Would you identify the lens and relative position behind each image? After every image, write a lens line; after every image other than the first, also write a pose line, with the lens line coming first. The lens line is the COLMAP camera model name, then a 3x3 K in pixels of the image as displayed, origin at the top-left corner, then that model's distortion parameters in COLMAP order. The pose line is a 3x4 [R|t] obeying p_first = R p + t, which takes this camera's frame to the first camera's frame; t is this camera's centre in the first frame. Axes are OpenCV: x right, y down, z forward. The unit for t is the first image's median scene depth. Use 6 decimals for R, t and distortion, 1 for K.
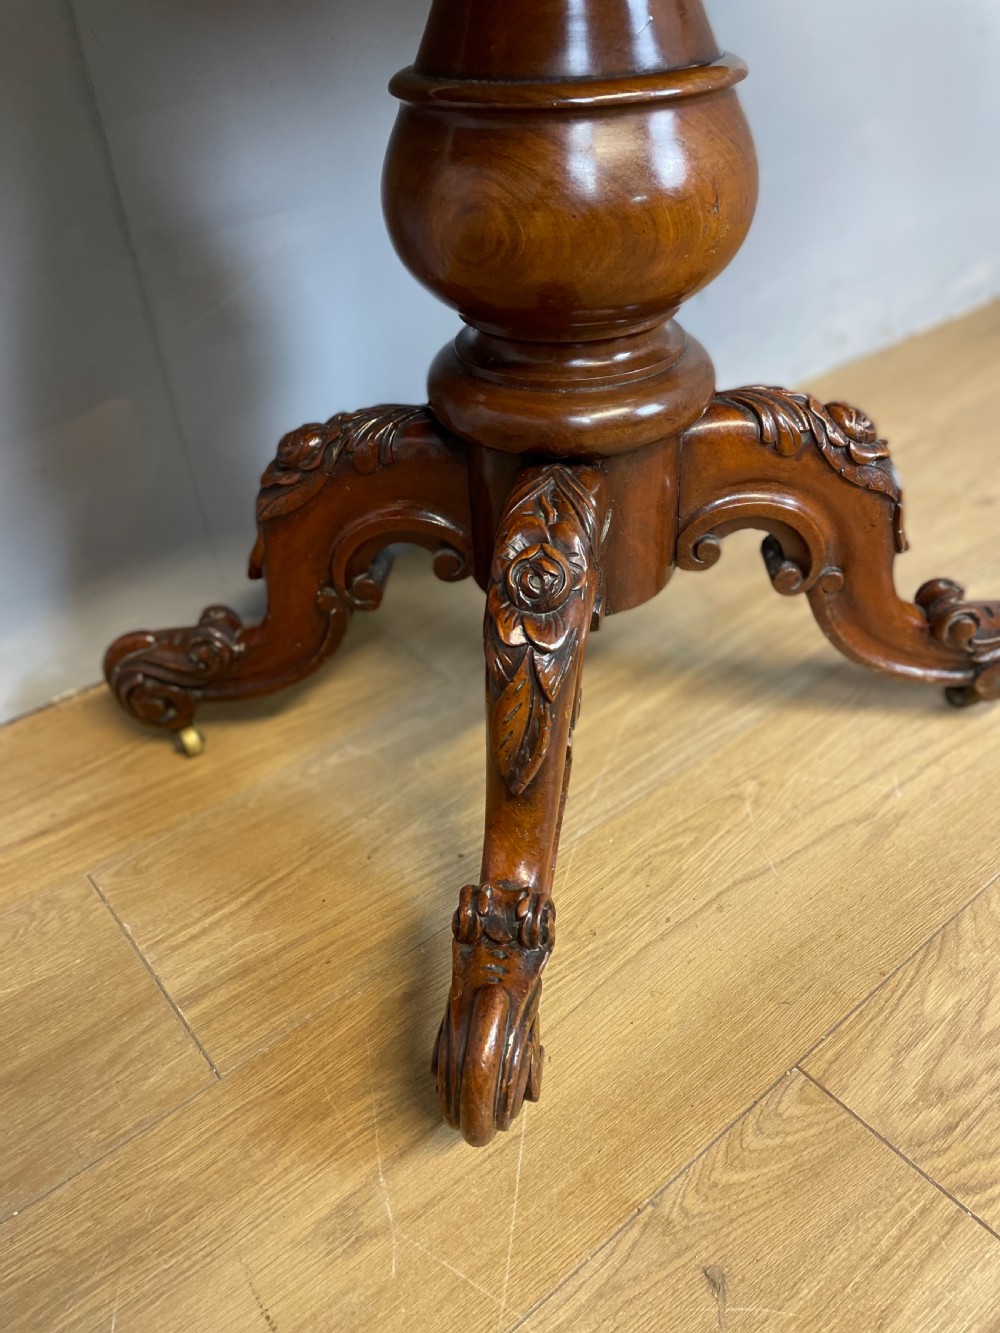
lens RADIAL K [[1010.7, 0, 504.0], [0, 1010.7, 663.6], [0, 0, 1]] dist [0.086733, -0.118530]
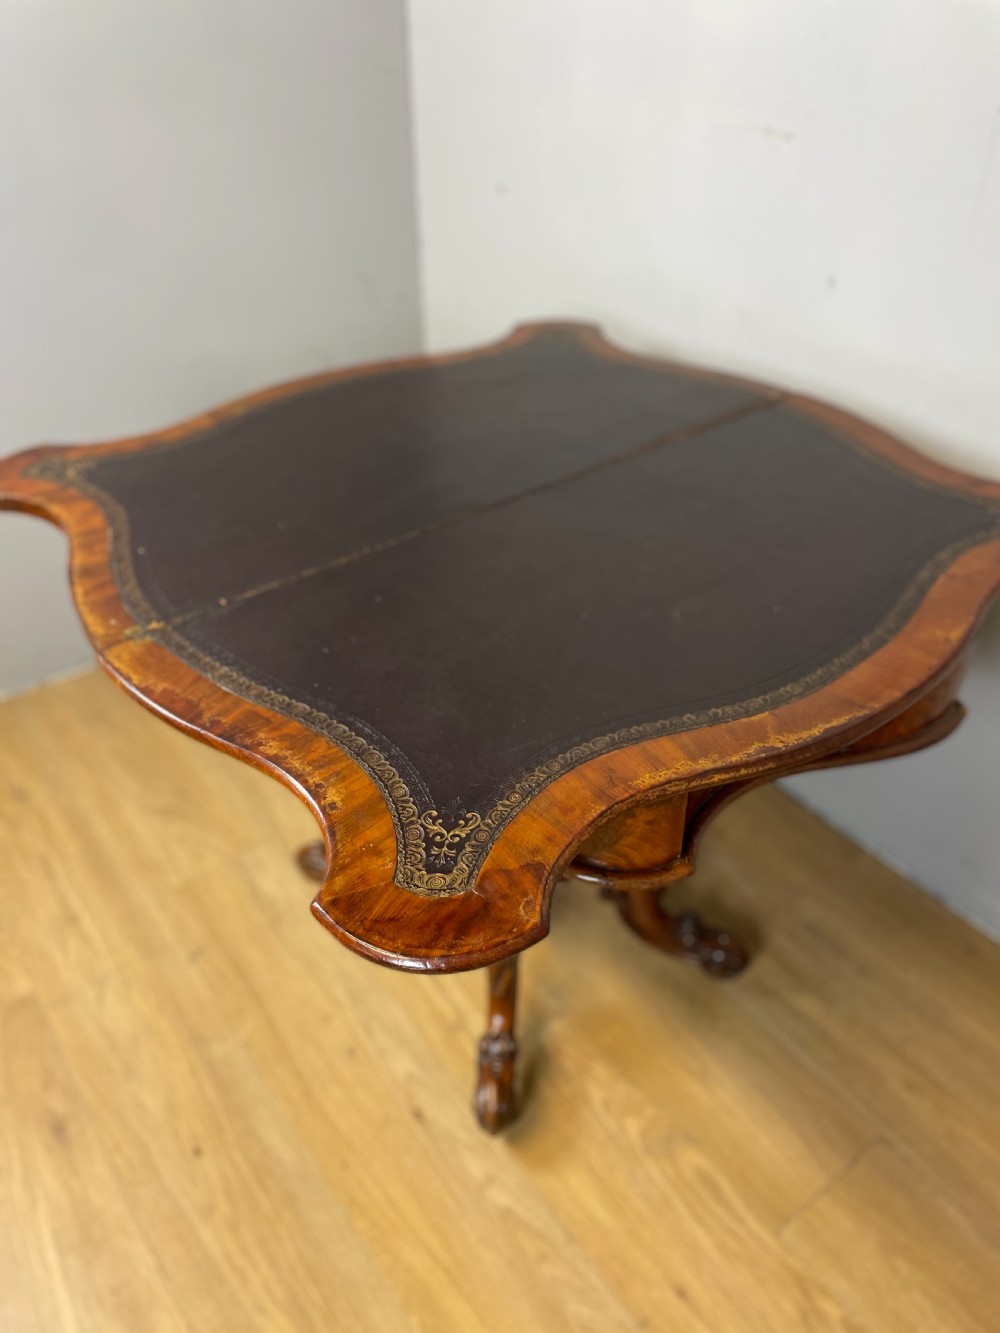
lens RADIAL K [[1010.7, 0, 499.2], [0, 1010.7, 657.4], [0, 0, 1]] dist [0.086733, -0.118530]
pose [[-0.042982, 0.618405, -0.784683, 1.524820], [-0.590197, 0.617998, 0.519370, -1.210037], [0.806114, 0.485441, 0.338418, -0.403644]]
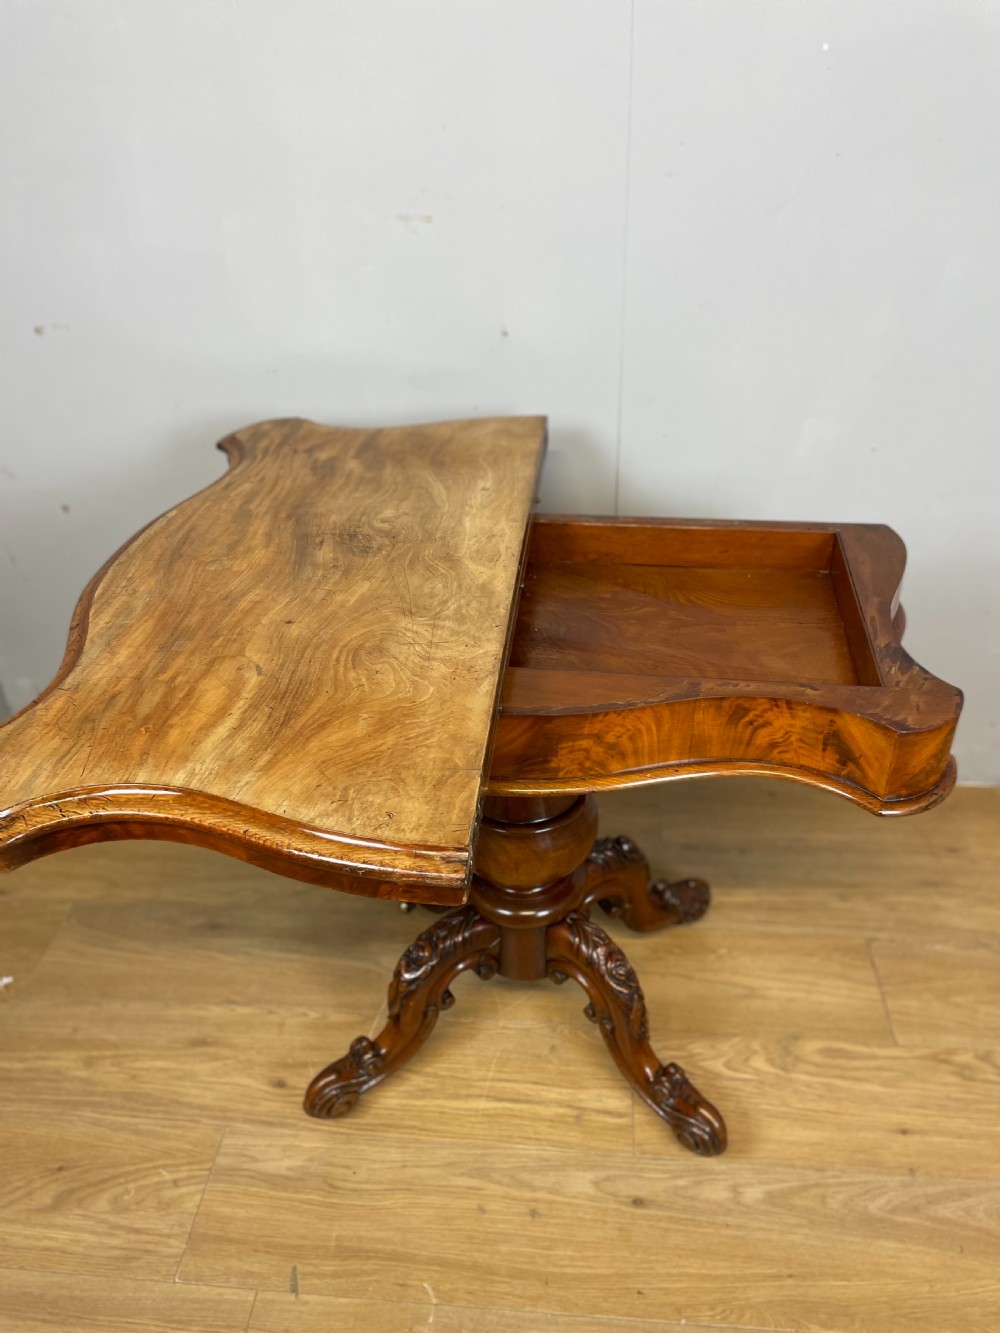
lens RADIAL K [[1010.7, 0, 500.3], [0, 1010.7, 659.7], [0, 0, 1]] dist [0.086733, -0.118530]
pose [[0.716635, 0.398635, -0.572298, 1.025943], [-0.419739, 0.901831, 0.102572, -0.537732], [0.557005, 0.166709, 0.813606, -1.351068]]
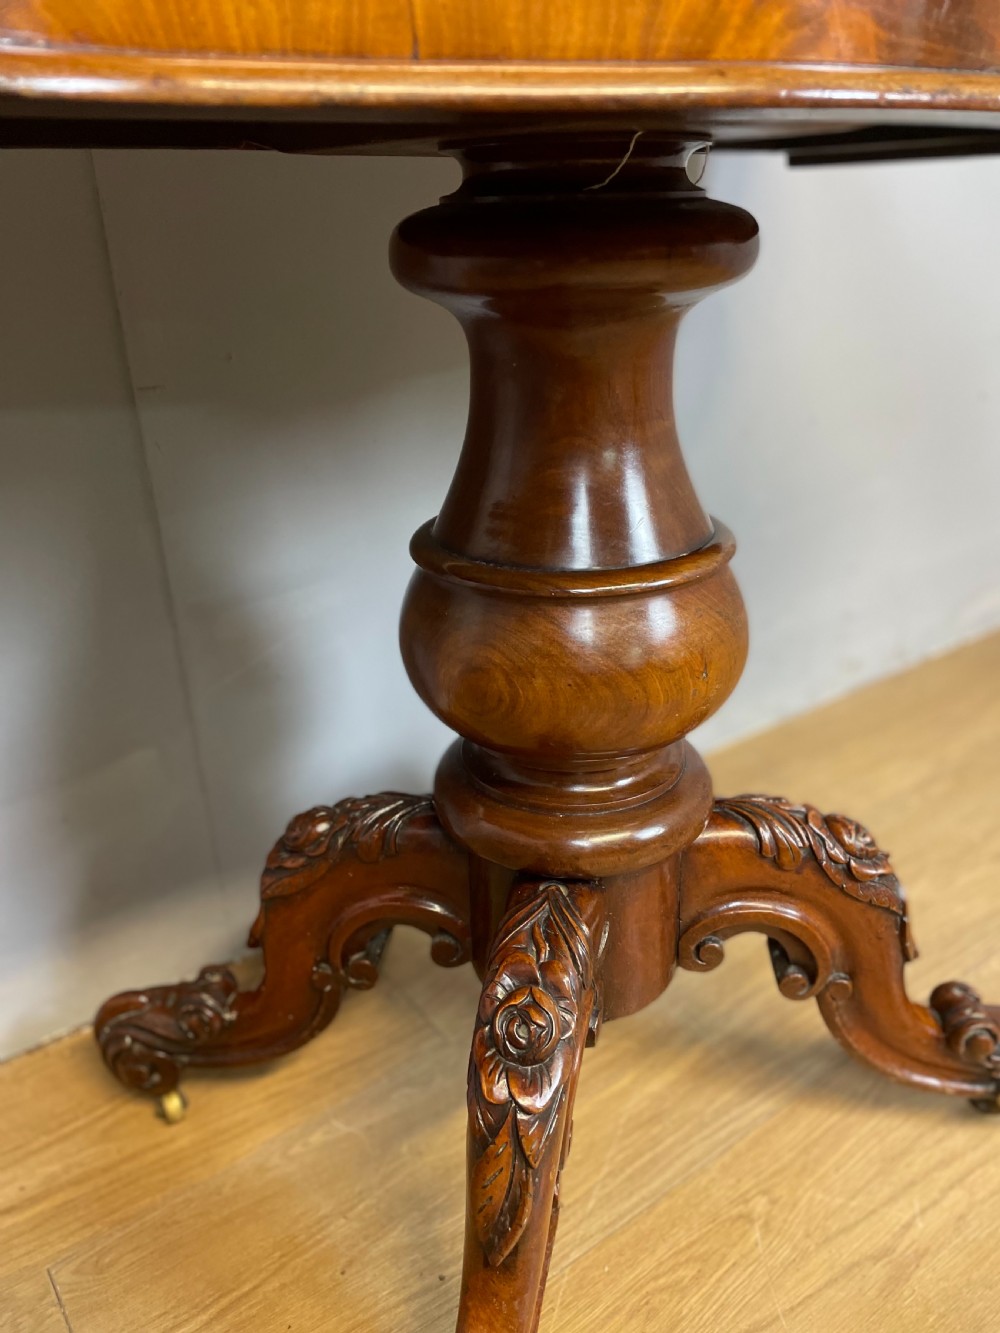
lens RADIAL K [[1010.7, 0, 500.7], [0, 1010.7, 664.0], [0, 0, 1]] dist [0.086733, -0.118530]
pose [[0.998438, 0.039427, -0.039596, 0.026954], [-0.047038, 0.975544, -0.214713, -0.163579], [0.030162, 0.216240, 0.975874, -0.027766]]
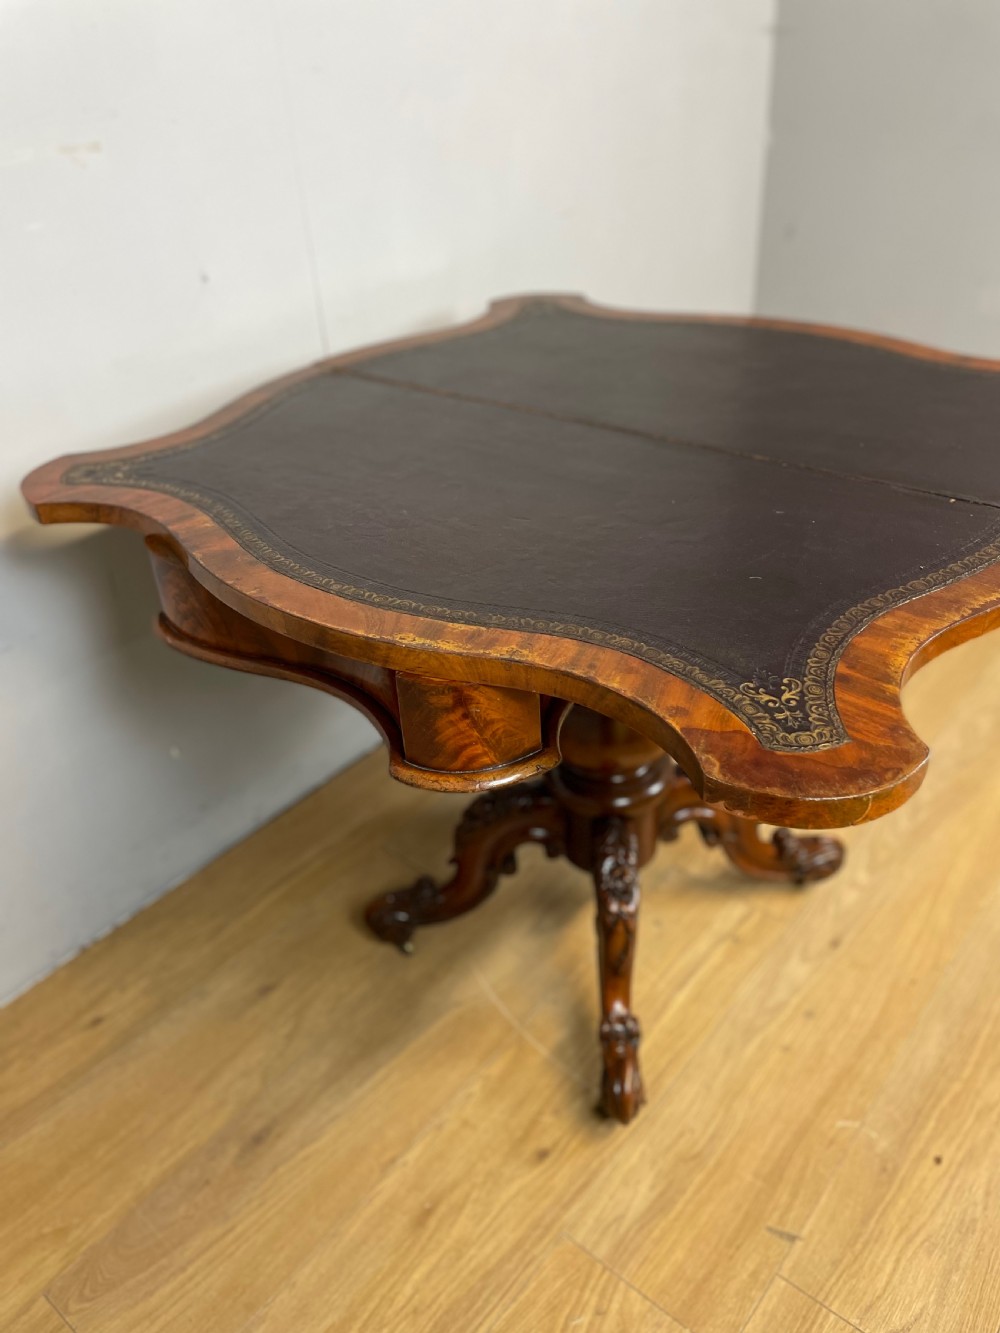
lens RADIAL K [[1010.7, 0, 489.8], [0, 1010.7, 663.5], [0, 0, 1]] dist [0.086733, -0.118530]
pose [[0.982368, -0.109553, 0.151495, -0.498739], [0.121564, 0.989939, -0.072412, -0.021199], [-0.142038, 0.089552, 0.985802, -1.517409]]
